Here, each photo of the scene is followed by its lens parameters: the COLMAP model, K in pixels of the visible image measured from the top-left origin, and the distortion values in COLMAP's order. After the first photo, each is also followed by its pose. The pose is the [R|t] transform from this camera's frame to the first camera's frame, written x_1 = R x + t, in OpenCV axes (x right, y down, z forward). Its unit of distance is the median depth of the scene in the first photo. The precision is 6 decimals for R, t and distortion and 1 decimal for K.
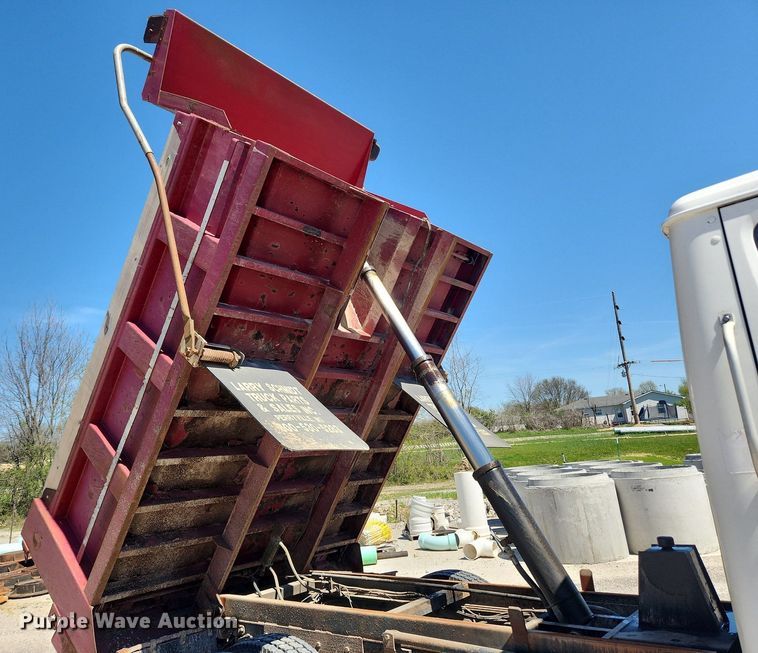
lens RADIAL K [[576.0, 0, 341.4], [0, 576.0, 325.2], [0, 0, 1]] dist [0.077330, -0.059951]
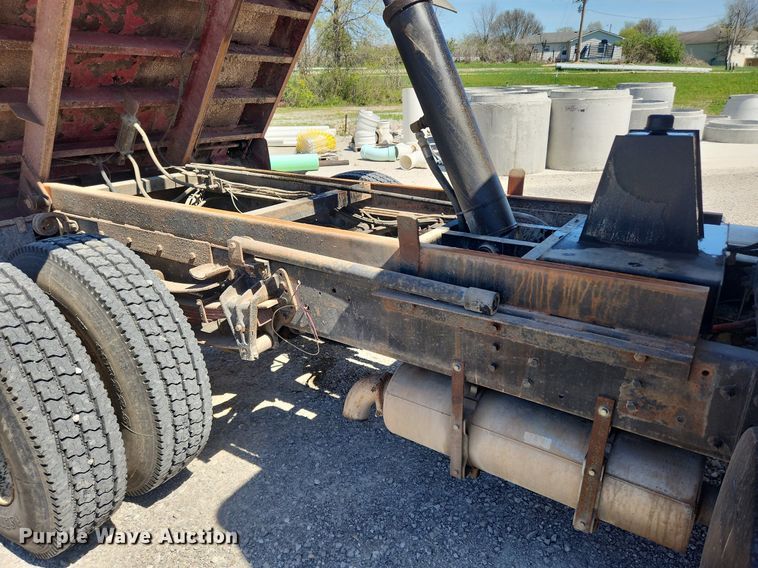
lens RADIAL K [[503.8, 0, 382.4], [0, 503.8, 283.9], [0, 0, 1]] dist [0.080061, -0.066712]
pose [[0.989158, 0.011195, 0.146425, 0.118938], [-0.092064, 0.824098, 0.558916, 0.150336], [-0.114411, -0.566337, 0.816194, 0.321718]]
